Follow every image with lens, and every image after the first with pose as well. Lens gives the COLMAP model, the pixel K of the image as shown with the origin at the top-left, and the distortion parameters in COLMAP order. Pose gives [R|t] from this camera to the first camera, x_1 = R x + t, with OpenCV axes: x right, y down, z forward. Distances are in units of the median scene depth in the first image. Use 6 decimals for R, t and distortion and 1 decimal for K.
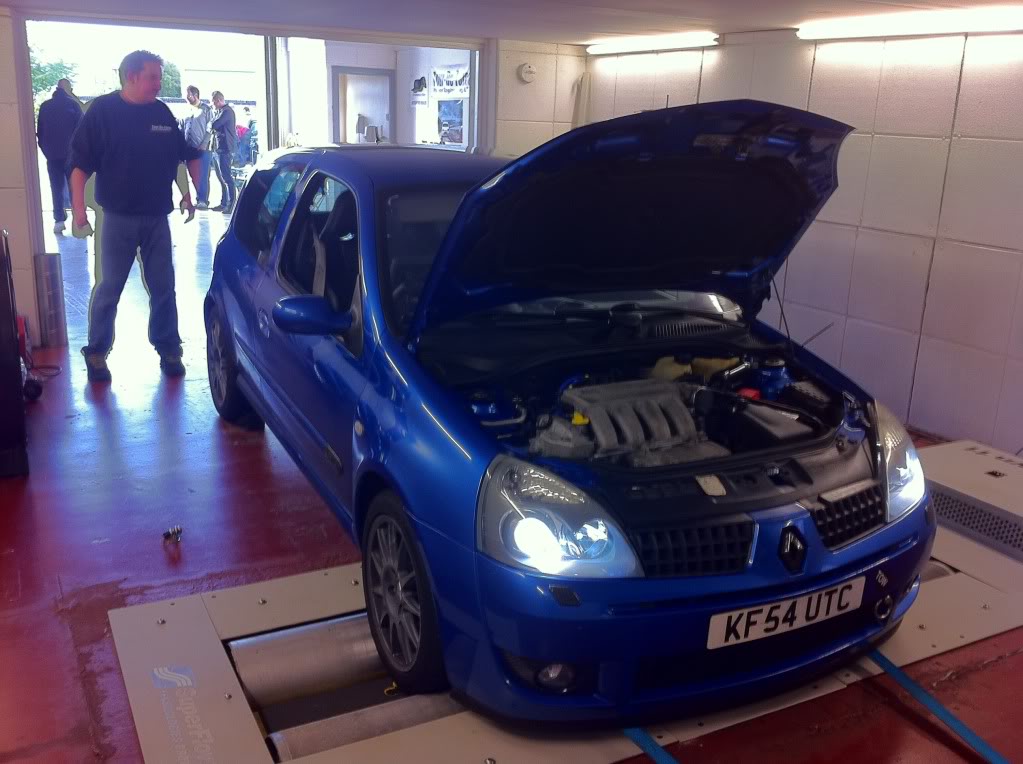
lens RADIAL K [[976.2, 0, 523.8], [0, 976.2, 388.8], [0, 0, 1]] dist [0.122011, -0.338957]
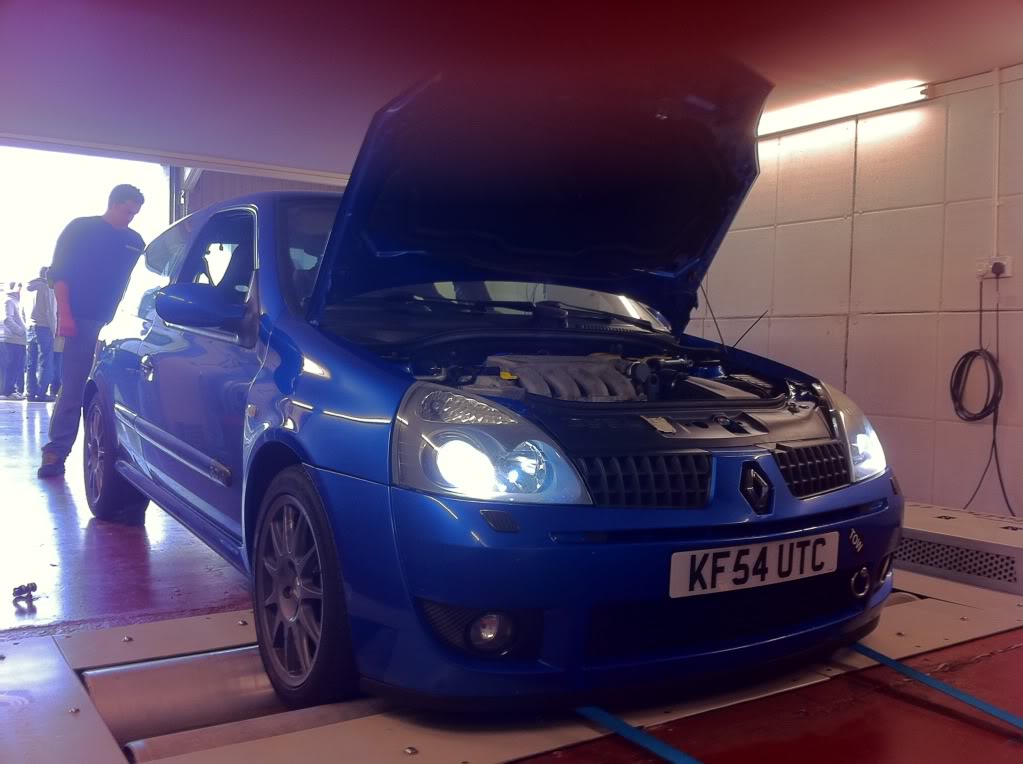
lens RADIAL K [[979.7, 0, 523.2], [0, 979.7, 379.5], [0, 0, 1]] dist [0.117260, -0.351785]
pose [[0.995312, -0.017206, 0.095169, -0.013602], [0.039828, 0.969650, -0.241232, 0.259917], [-0.088130, 0.243891, 0.965790, 0.143820]]
